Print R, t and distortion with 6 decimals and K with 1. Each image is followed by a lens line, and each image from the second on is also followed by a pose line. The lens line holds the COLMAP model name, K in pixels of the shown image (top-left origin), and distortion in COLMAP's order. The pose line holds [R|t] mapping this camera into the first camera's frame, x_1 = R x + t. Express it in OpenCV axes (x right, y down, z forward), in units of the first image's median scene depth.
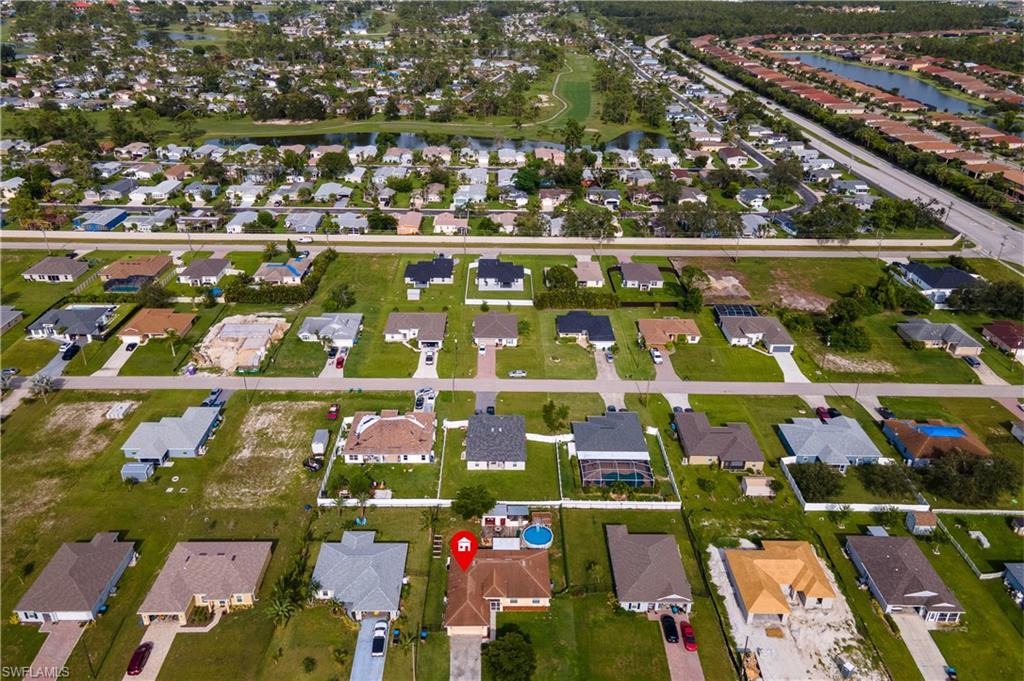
lens RADIAL K [[733.5, 0, 506.7], [0, 733.5, 339.5], [0, 0, 1]] dist [0.035521, -0.000112]
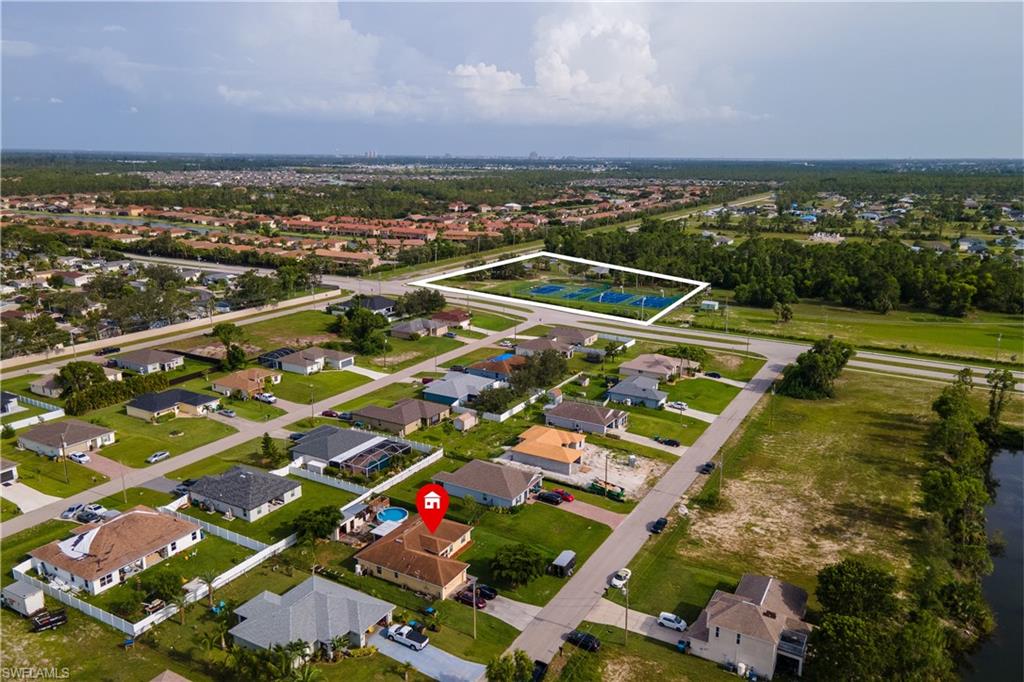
lens RADIAL K [[749.2, 0, 508.9], [0, 749.2, 337.5], [0, 0, 1]] dist [0.028531, 0.034404]
pose [[0.500459, -0.213163, 0.839108, -0.575089], [0.404001, 0.914718, -0.008584, 0.111763], [-0.765718, 0.343296, 0.543897, 0.247239]]
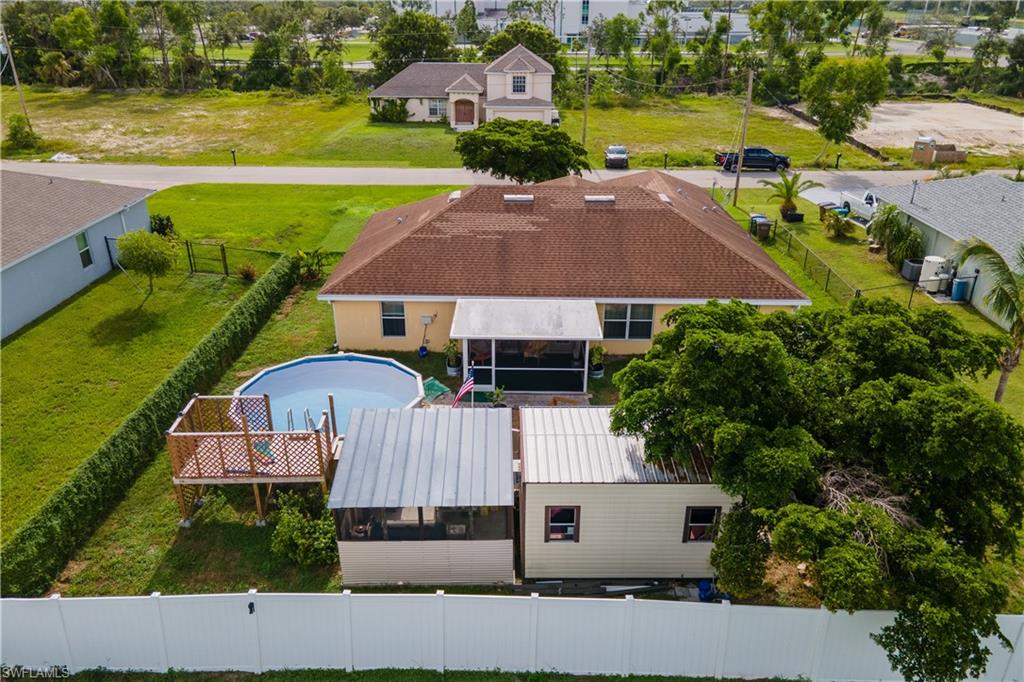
lens RADIAL K [[749.2, 0, 508.9], [0, 749.2, 337.5], [0, 0, 1]] dist [0.028531, 0.034404]
pose [[-0.999593, -0.023430, 0.016305, 0.000549], [-0.001300, 0.607987, 0.793946, 0.113661], [-0.028515, 0.793601, -0.607770, 0.966738]]
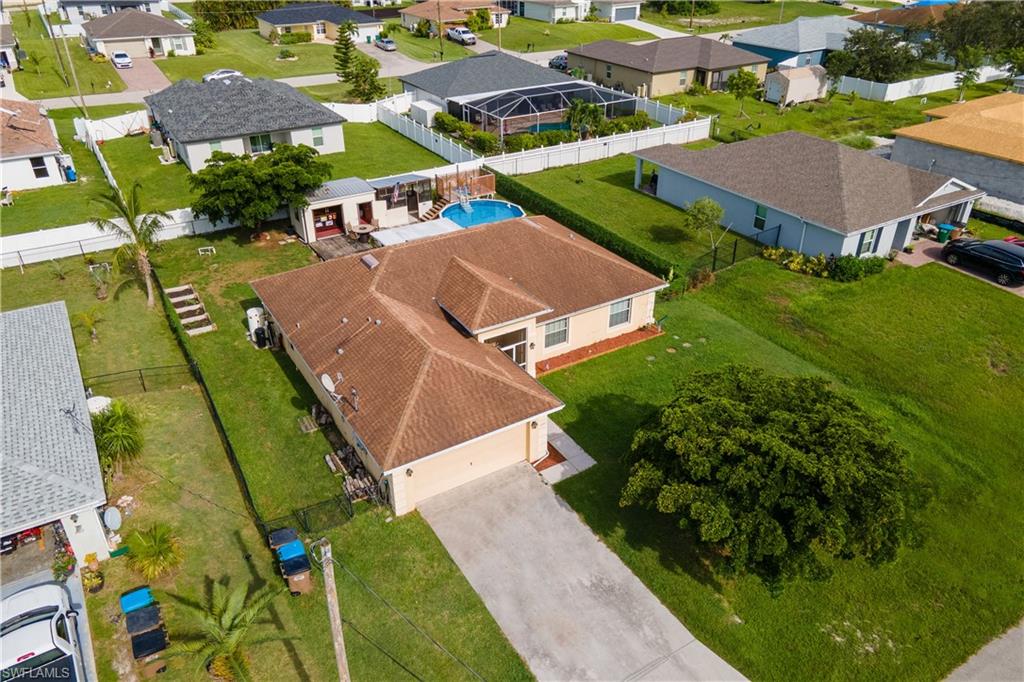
lens RADIAL K [[749.2, 0, 508.9], [0, 749.2, 337.5], [0, 0, 1]] dist [0.028531, 0.034404]
pose [[0.859528, -0.268839, 0.434669, -0.102665], [0.254266, 0.962689, 0.092621, 0.259840], [-0.443351, 0.030911, 0.895815, 0.603561]]
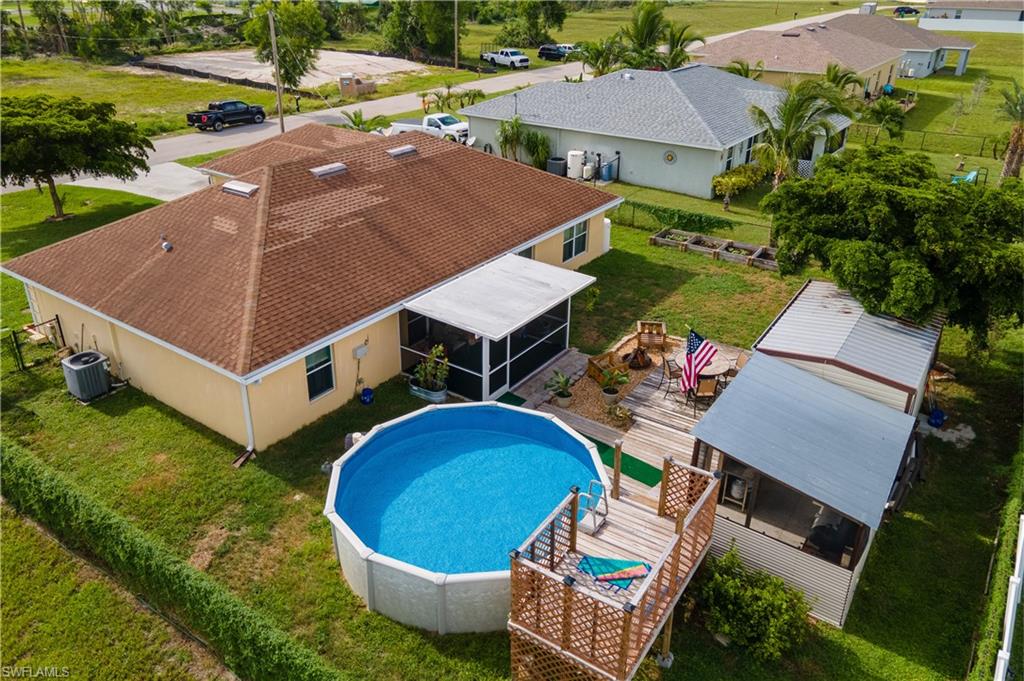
lens RADIAL K [[759.6, 0, 504.0], [0, 759.6, 279.0], [0, 0, 1]] dist [0.044948, 0.005120]
pose [[-0.586959, 0.294324, -0.754223, 0.101132], [-0.395174, 0.708921, 0.584182, 0.159771], [0.706624, 0.640940, -0.299798, 0.903362]]
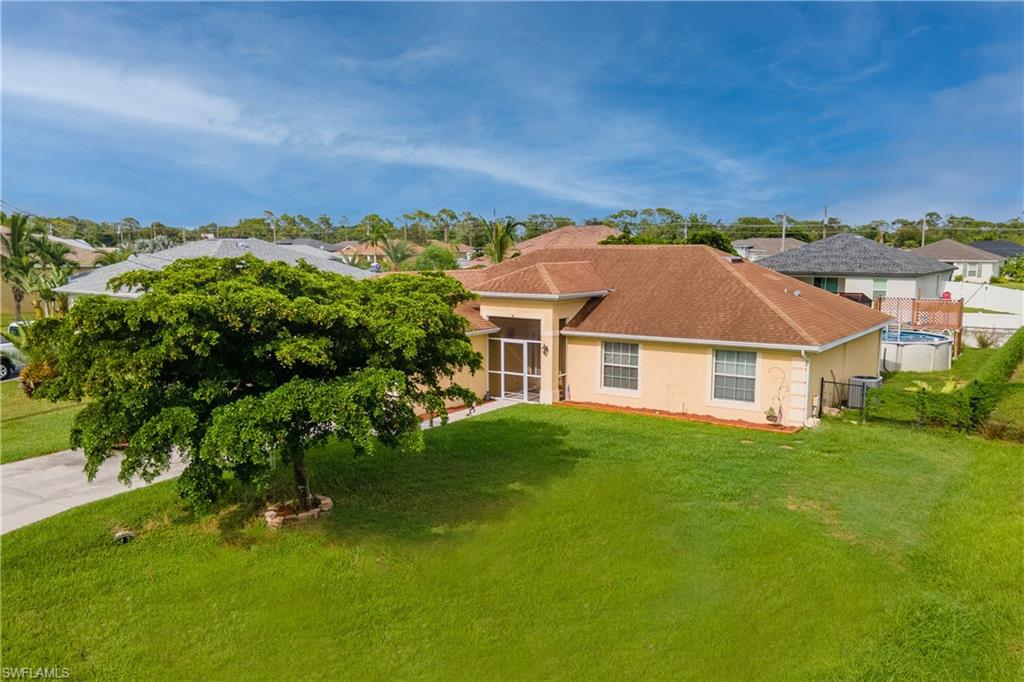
lens RADIAL K [[853.8, 0, 512.0], [0, 853.8, 341.0], [0, 0, 1]] dist [0.001034, 0.055801]
pose [[0.823837, 0.054284, -0.564222, 0.088149], [-0.259917, 0.920764, -0.290925, 0.334826], [0.503722, 0.386326, 0.772668, 0.649101]]
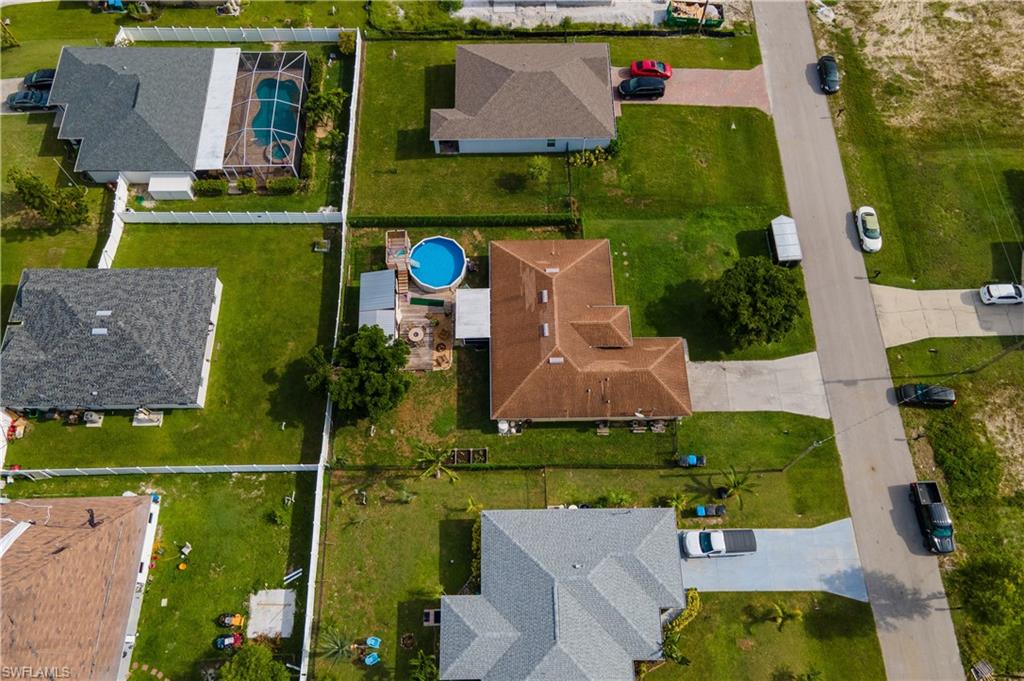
lens RADIAL K [[749.2, 0, 508.9], [0, 749.2, 337.0], [0, 0, 1]] dist [0.028531, 0.034404]
pose [[-0.010170, -0.919473, 0.393021, -0.184110], [0.472237, 0.342033, 0.812407, -0.098070], [-0.881413, 0.193861, 0.430731, 0.661558]]
